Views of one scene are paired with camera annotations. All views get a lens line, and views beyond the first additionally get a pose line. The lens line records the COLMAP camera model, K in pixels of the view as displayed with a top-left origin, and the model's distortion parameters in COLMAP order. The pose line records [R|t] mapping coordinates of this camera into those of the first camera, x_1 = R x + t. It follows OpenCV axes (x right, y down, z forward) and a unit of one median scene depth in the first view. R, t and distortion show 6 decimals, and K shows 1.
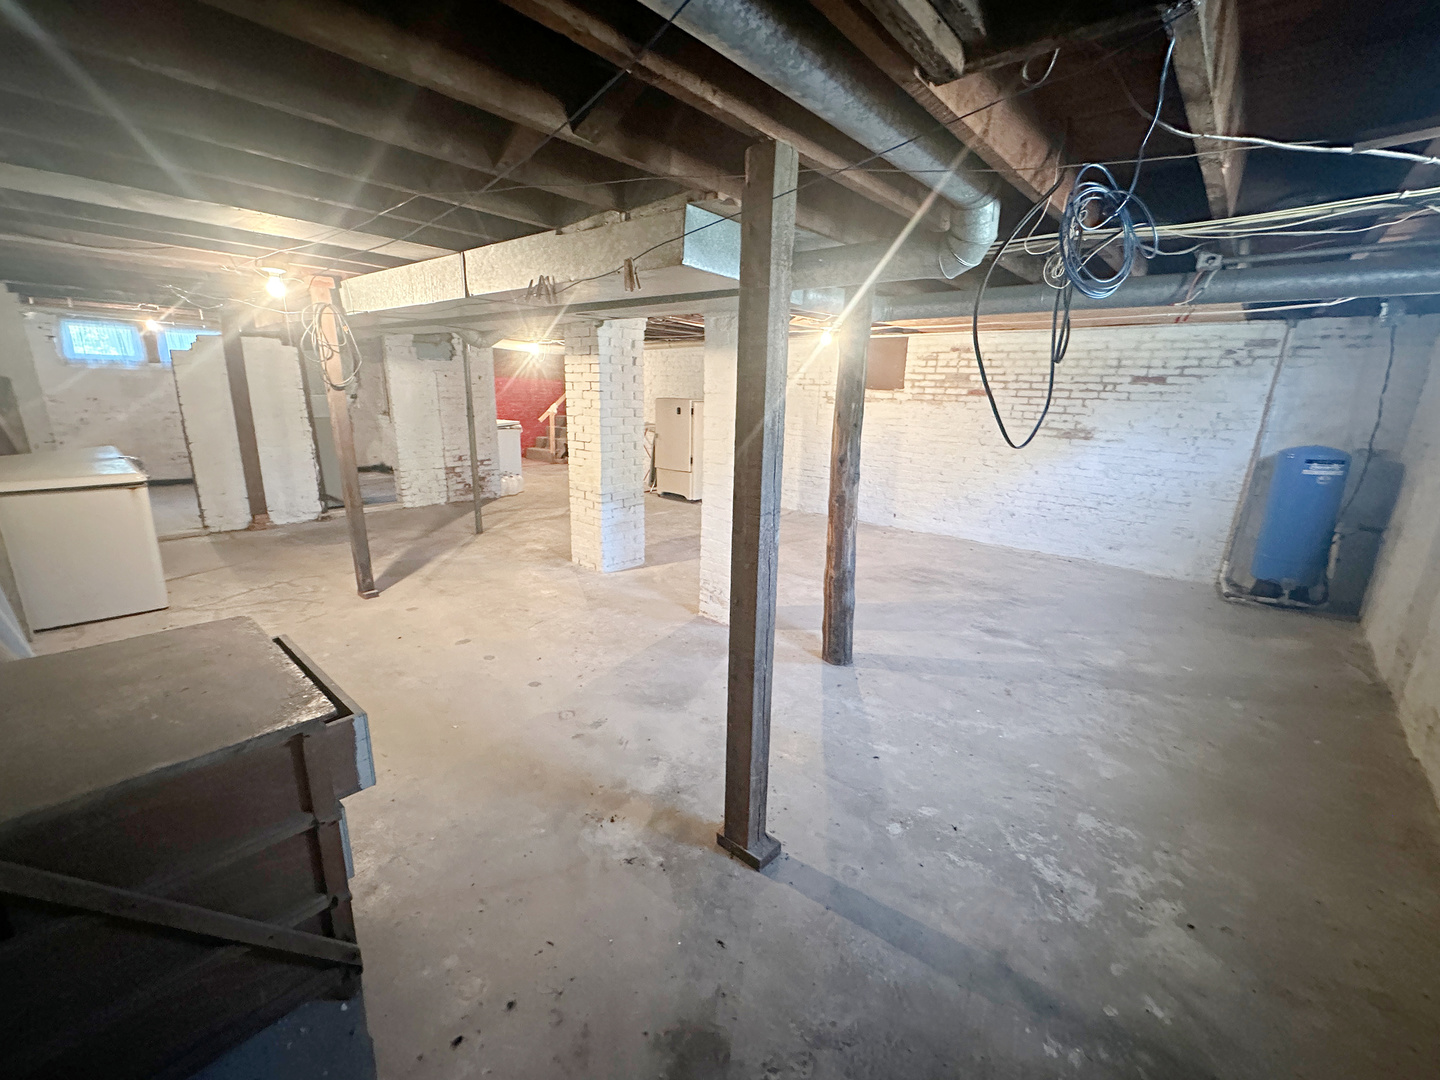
lens RADIAL K [[588.4, 0, 724.5], [0, 588.4, 539.4], [0, 0, 1]] dist [-0.003172, -0.000096]
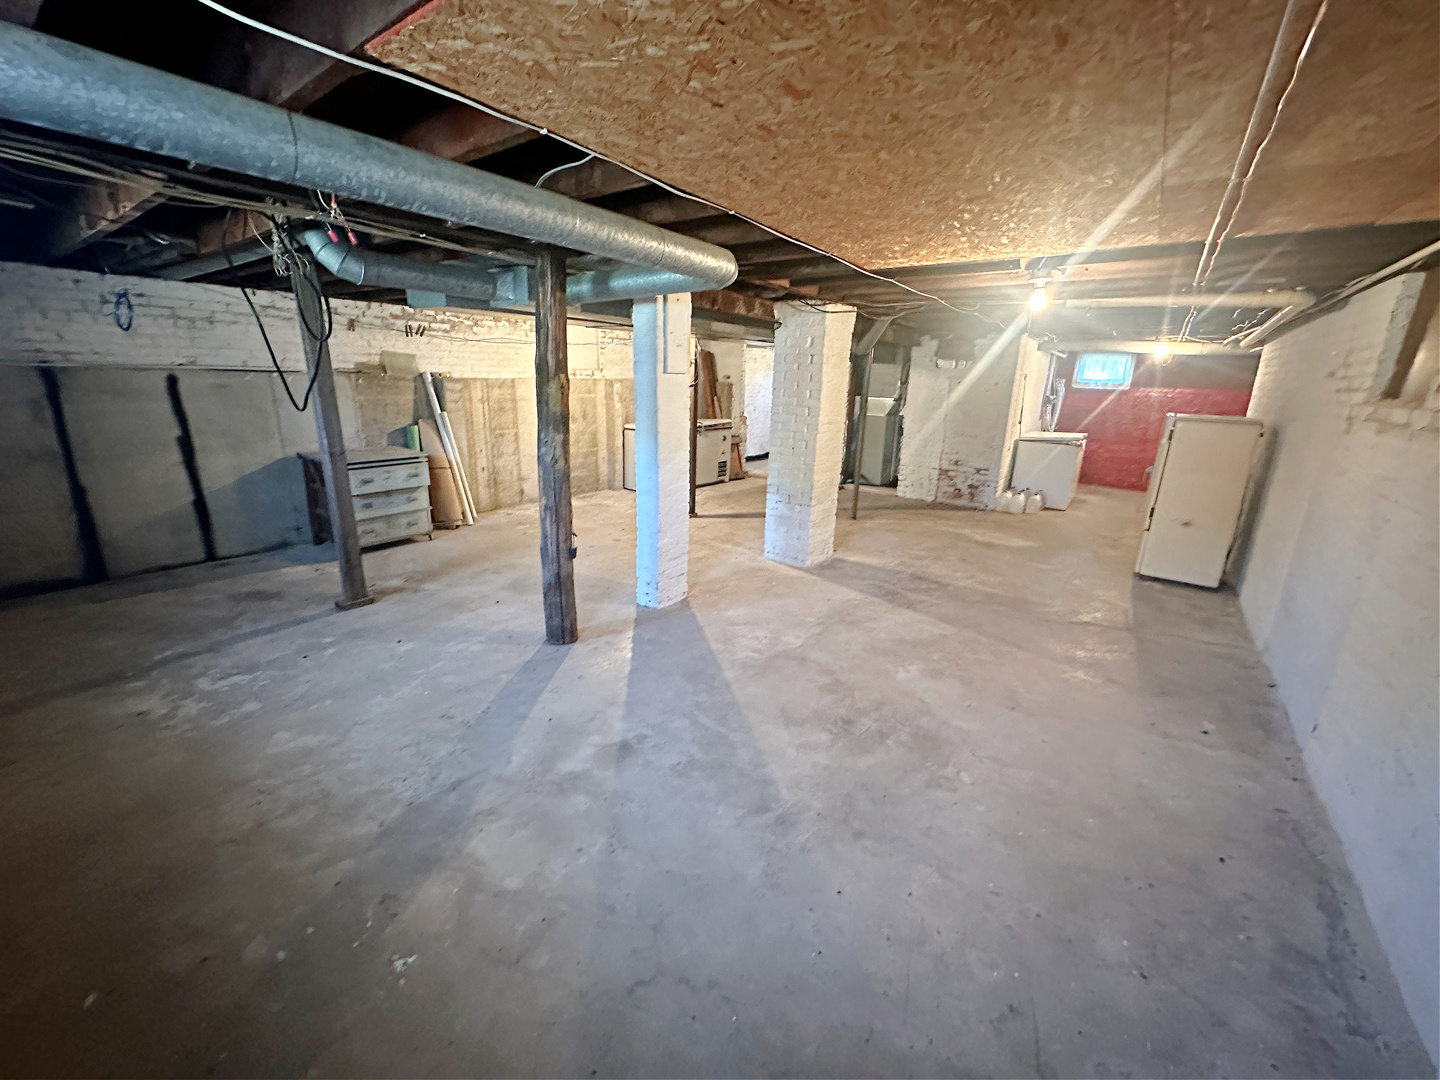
lens RADIAL K [[588.4, 0, 721.1], [0, 588.4, 536.8], [0, 0, 1]] dist [-0.003172, -0.000096]
pose [[0.080983, 0.239479, -0.967518, 1.168094], [-0.278028, 0.937604, 0.208803, -0.255055], [0.957153, 0.252088, 0.142512, 1.083002]]
